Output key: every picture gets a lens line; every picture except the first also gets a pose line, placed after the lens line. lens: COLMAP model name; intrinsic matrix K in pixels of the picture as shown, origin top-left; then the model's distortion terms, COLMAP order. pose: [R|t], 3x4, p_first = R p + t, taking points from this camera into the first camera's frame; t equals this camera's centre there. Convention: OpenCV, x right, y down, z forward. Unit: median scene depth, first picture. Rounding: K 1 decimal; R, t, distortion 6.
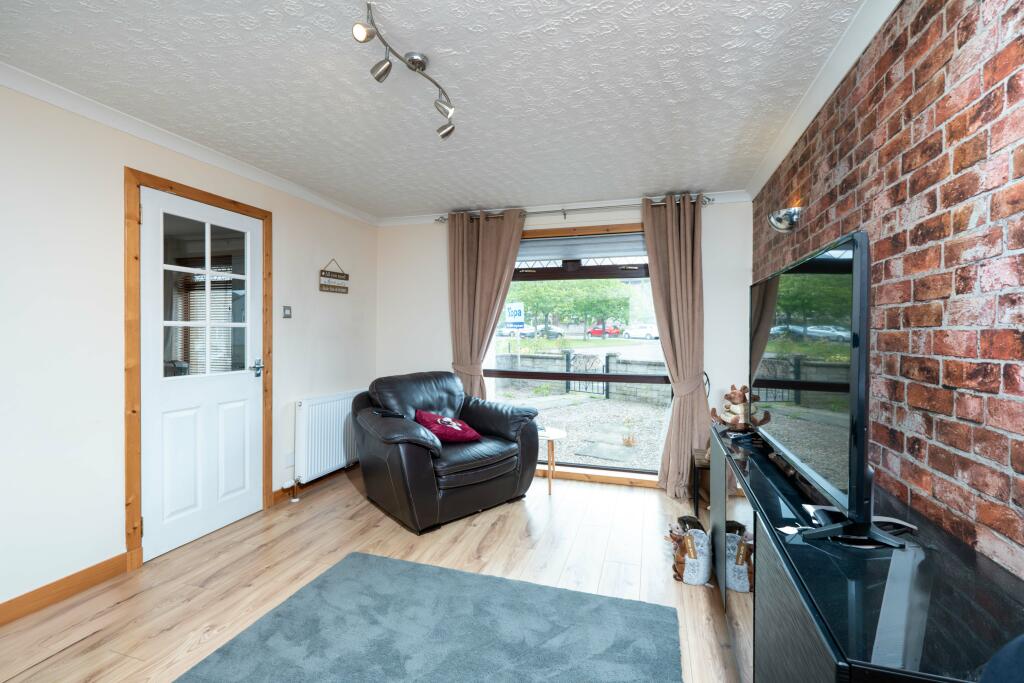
lens RADIAL K [[458.9, 0, 508.5], [0, 458.9, 331.6], [0, 0, 1]] dist [-0.000219, -0.000021]
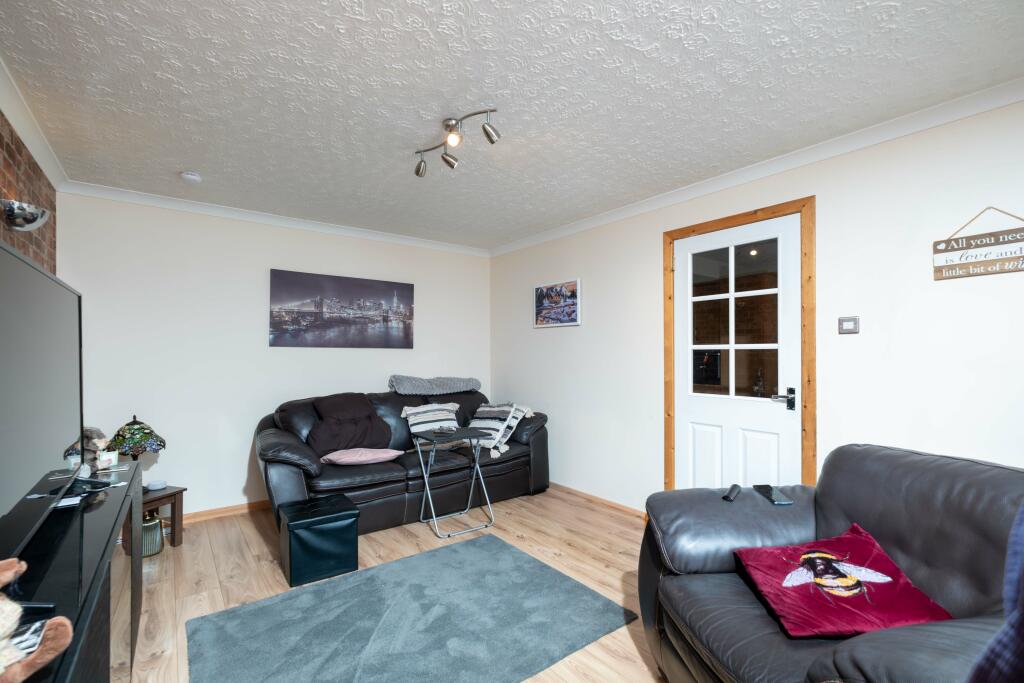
lens RADIAL K [[456.3, 0, 510.8], [0, 456.3, 356.6], [0, 0, 1]] dist [-0.000241, 0.000063]
pose [[-0.577911, -0.002854, -0.816095, 0.400270], [-0.003590, 0.999993, -0.000955, 0.006933], [0.816092, 0.002378, -0.577917, 1.084522]]
